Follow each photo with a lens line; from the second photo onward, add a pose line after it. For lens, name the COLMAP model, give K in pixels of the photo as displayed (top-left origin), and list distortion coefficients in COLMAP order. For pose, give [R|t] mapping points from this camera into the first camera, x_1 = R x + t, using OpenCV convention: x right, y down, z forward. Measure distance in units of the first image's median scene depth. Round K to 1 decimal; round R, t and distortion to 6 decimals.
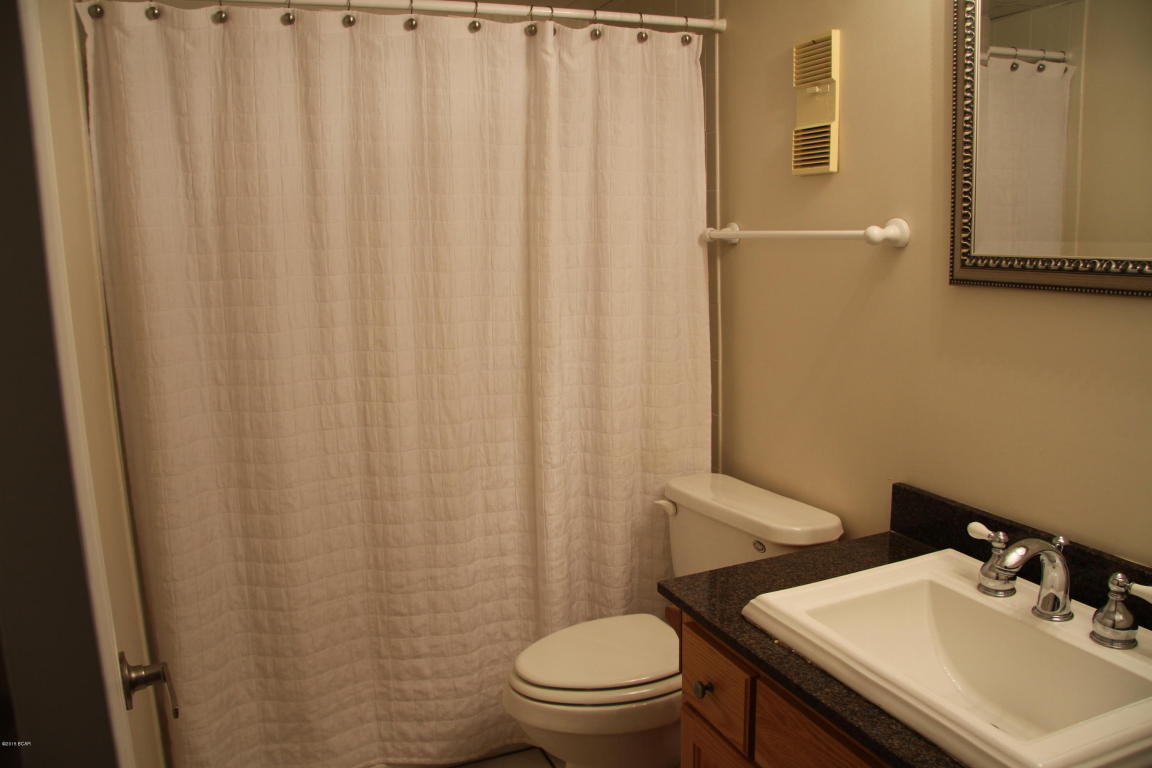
lens RADIAL K [[891.2, 0, 567.9], [0, 891.2, 391.3], [0, 0, 1]] dist [-0.181263, 0.141595]
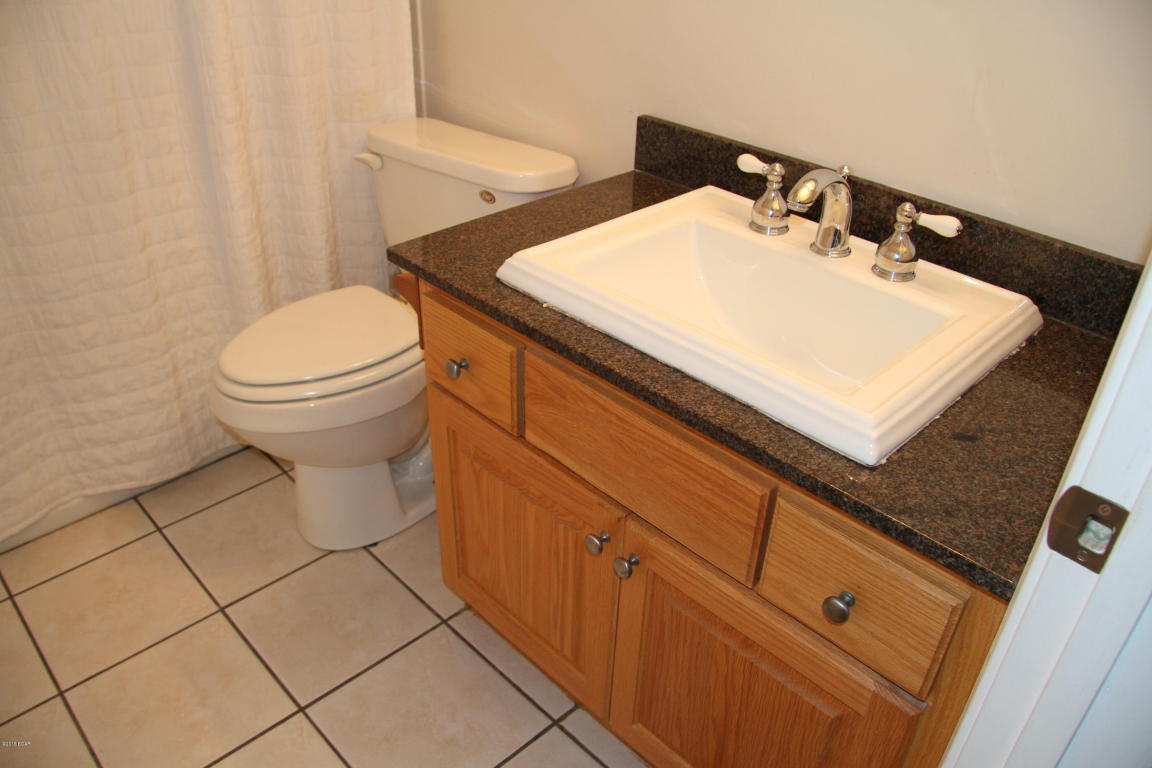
lens RADIAL K [[891.2, 0, 567.9], [0, 891.2, 391.3], [0, 0, 1]] dist [-0.181263, 0.141595]
pose [[0.930560, -0.154429, 0.331980, -0.031341], [0.018198, 0.925087, 0.379320, 0.023949], [-0.365688, -0.346939, 0.863658, 0.148463]]
